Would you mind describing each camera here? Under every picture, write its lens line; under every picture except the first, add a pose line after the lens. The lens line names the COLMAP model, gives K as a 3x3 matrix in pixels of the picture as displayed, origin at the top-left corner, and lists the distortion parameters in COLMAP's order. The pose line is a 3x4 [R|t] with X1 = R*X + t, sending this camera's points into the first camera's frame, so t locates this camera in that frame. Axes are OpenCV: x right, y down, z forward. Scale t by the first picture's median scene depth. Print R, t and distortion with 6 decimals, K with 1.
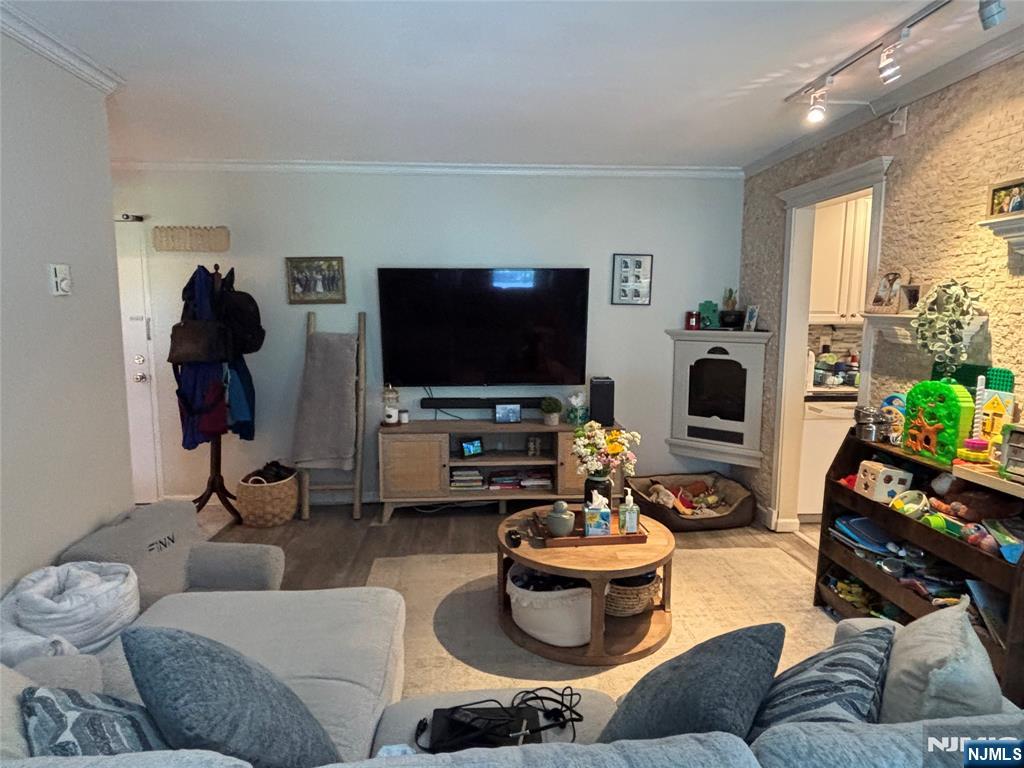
lens RADIAL K [[606.3, 0, 510.1], [0, 606.3, 387.3], [0, 0, 1]] dist [-0.011456, 0.008111]
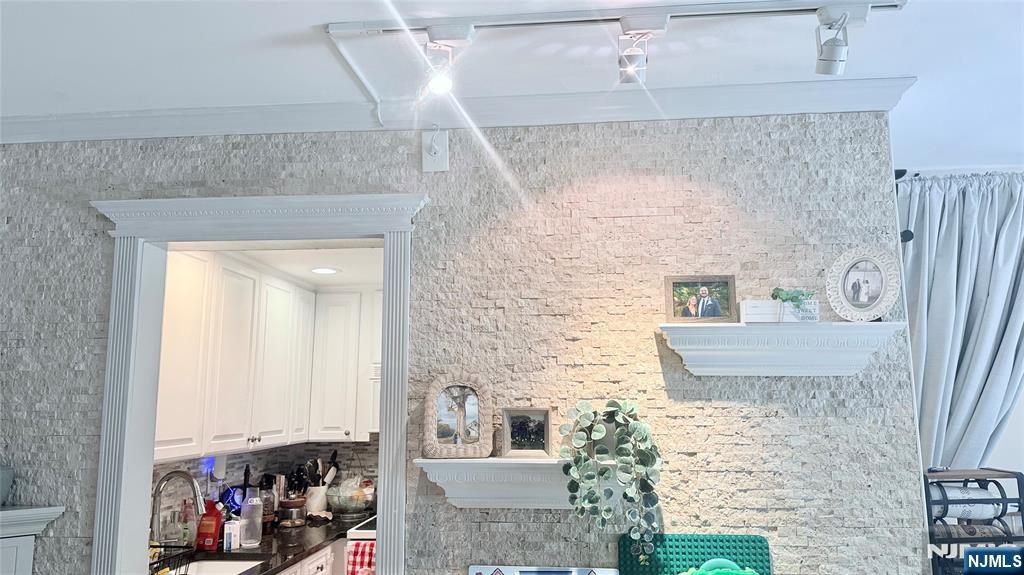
lens RADIAL K [[731.7, 0, 510.2], [0, 731.7, 287.2], [0, 0, 1]] dist [0.031577, -0.015683]
pose [[0.160328, 0.160696, 0.973895, -0.056380], [0.132580, 0.974212, -0.182575, -0.118500], [-0.978119, 0.158391, 0.134889, 0.680927]]
